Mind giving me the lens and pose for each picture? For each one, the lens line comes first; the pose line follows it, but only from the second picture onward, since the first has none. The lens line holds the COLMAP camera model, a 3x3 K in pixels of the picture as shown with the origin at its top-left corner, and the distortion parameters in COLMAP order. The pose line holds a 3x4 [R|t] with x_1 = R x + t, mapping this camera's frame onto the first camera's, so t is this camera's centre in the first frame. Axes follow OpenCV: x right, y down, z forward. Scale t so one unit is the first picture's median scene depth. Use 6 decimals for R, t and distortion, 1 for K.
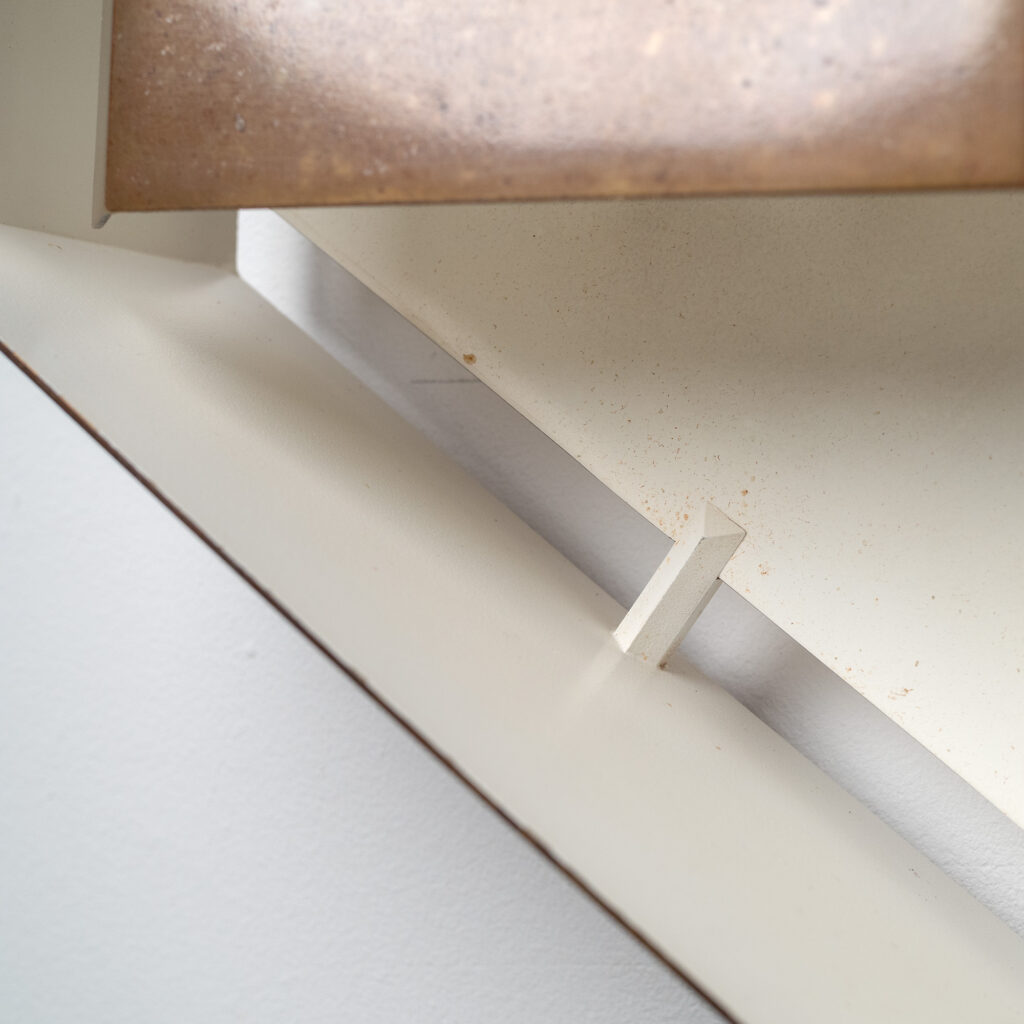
lens RADIAL K [[2058.2, 0, 517.2], [0, 2058.2, 511.2], [0, 0, 1]] dist [-0.130347, 0.000000]
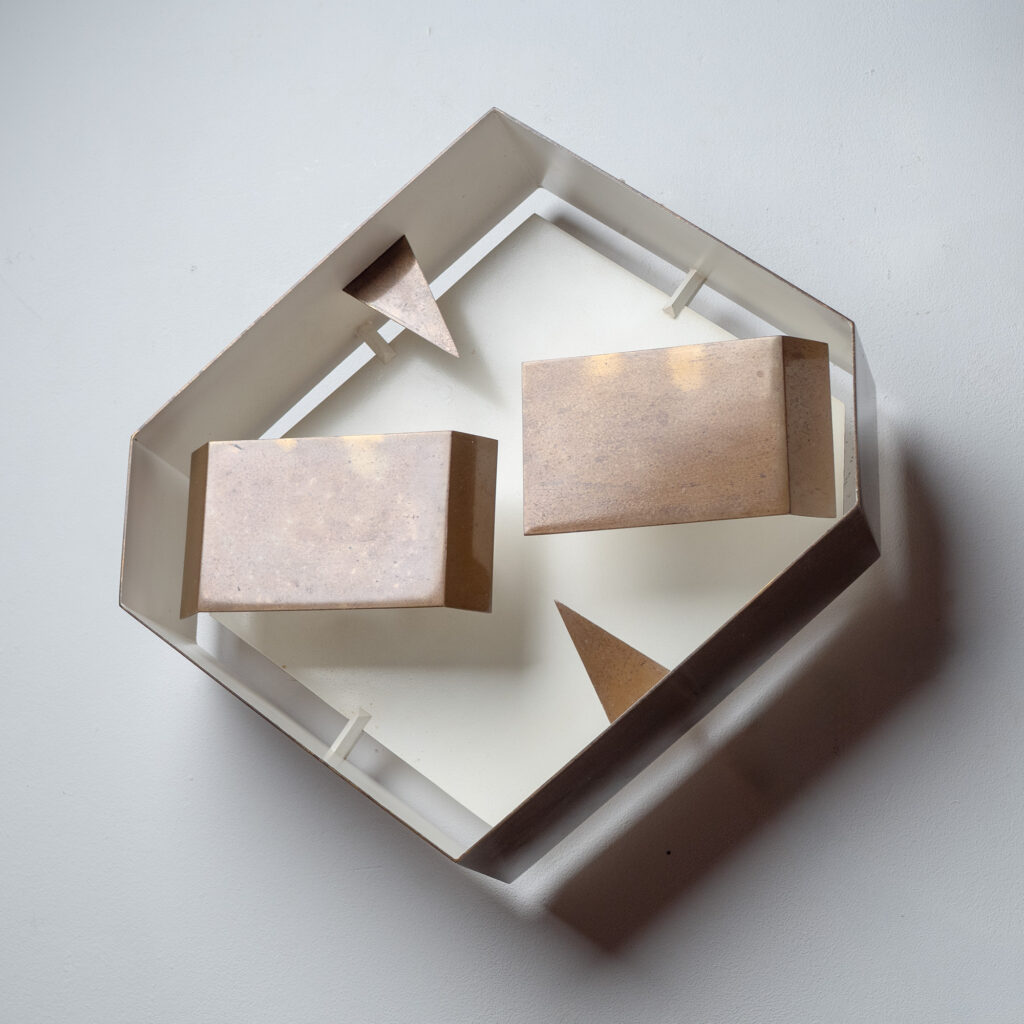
lens RADIAL K [[2058.2, 0, 513.2], [0, 2058.2, 508.4], [0, 0, 1]] dist [-0.130347, 0.000000]
pose [[0.979192, 0.041857, 0.198572, -0.398497], [0.009169, 0.968373, -0.249339, 0.608727], [-0.202728, 0.245972, 0.947839, -2.689048]]
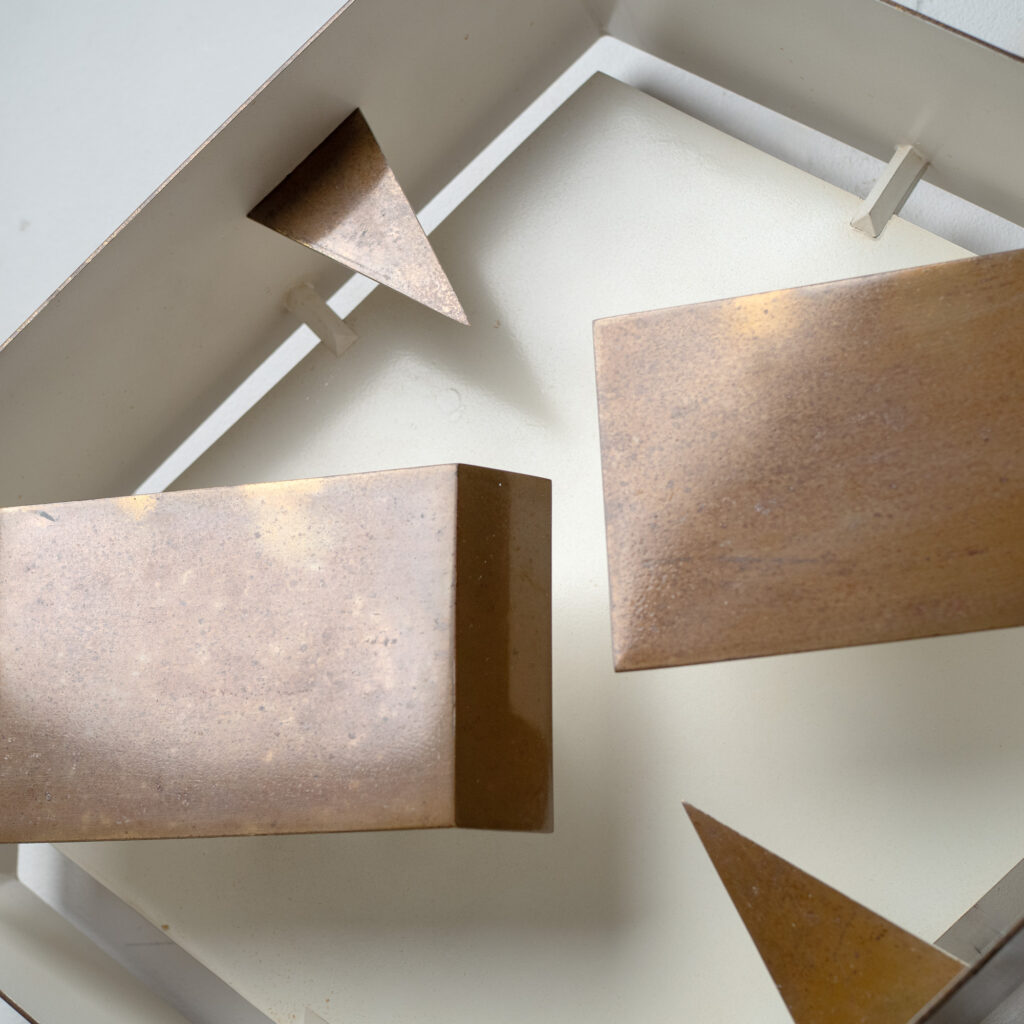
lens RADIAL K [[2058.2, 0, 503.4], [0, 2058.2, 515.9], [0, 0, 1]] dist [-0.130347, 0.000000]
pose [[0.985488, 0.006829, 0.169607, -0.043887], [0.042395, 0.957622, -0.284890, 0.112688], [-0.164365, 0.287946, 0.943436, -0.896173]]
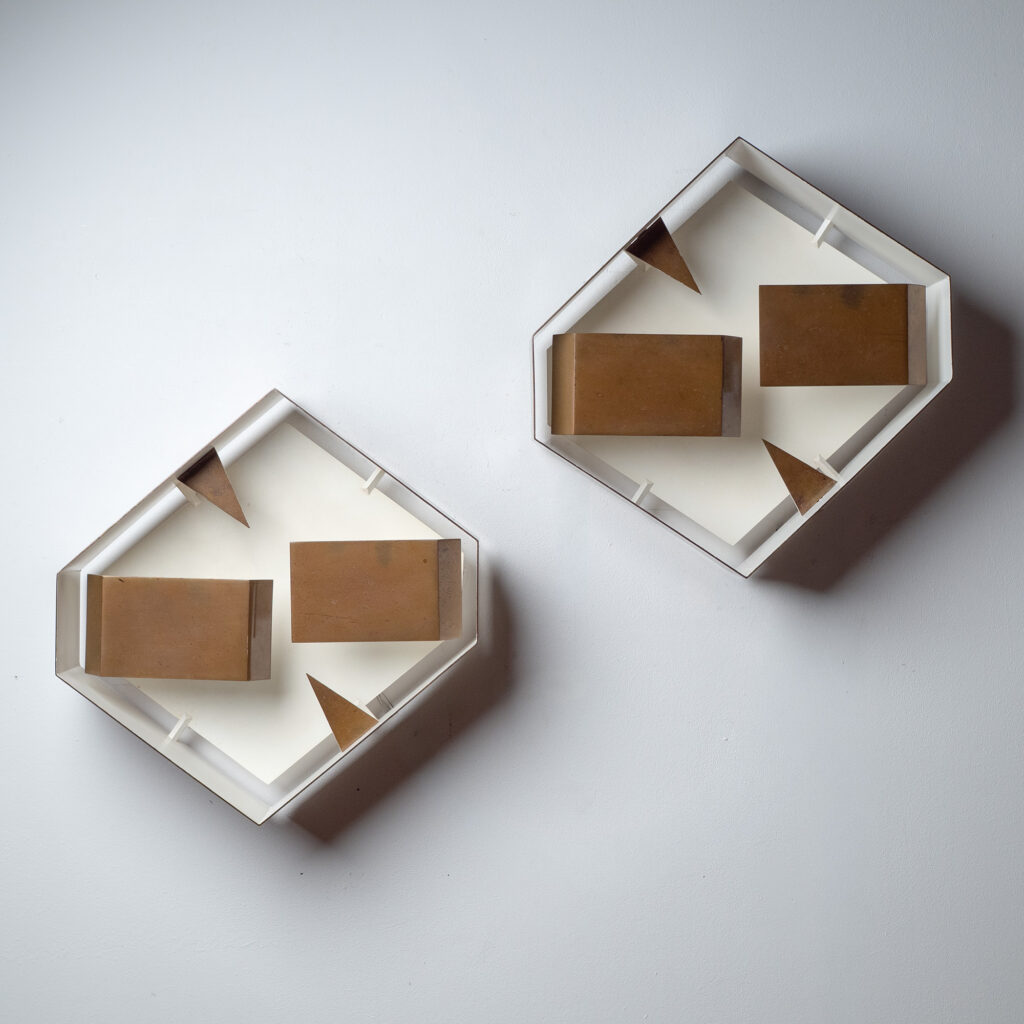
lens RADIAL K [[2058.2, 0, 492.8], [0, 2058.2, 552.8], [0, 0, 1]] dist [-0.130347, 0.000000]
pose [[0.897973, -0.029338, 0.439072, -1.984365], [0.011857, 0.999026, 0.042503, -0.827889], [-0.439891, -0.032960, 0.897446, -5.466847]]
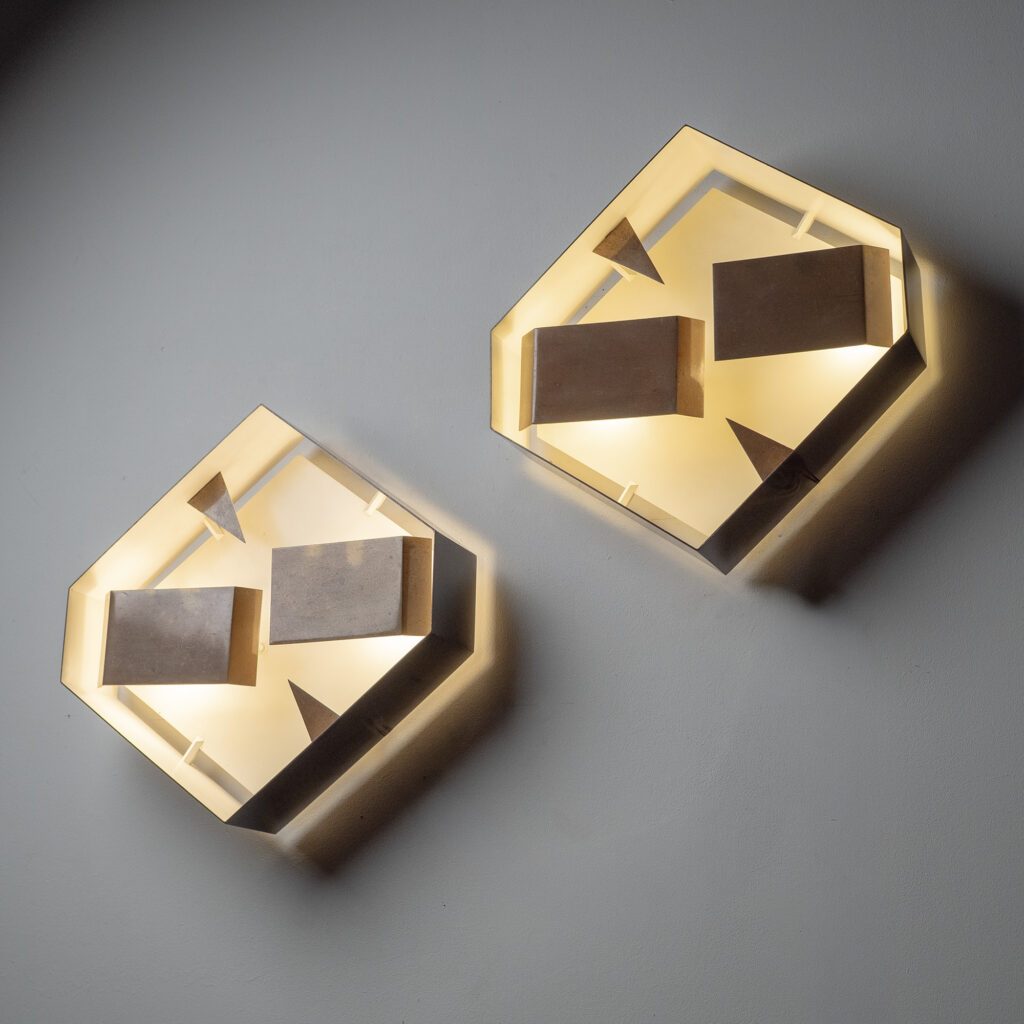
lens RADIAL K [[2058.2, 0, 510.3], [0, 2058.2, 512.9], [0, 0, 1]] dist [-0.130347, 0.000000]
pose [[0.994626, 0.030936, 0.098805, 0.457555], [-0.005418, 0.968561, -0.248717, 1.000223], [-0.103393, 0.246845, 0.963523, -5.913757]]
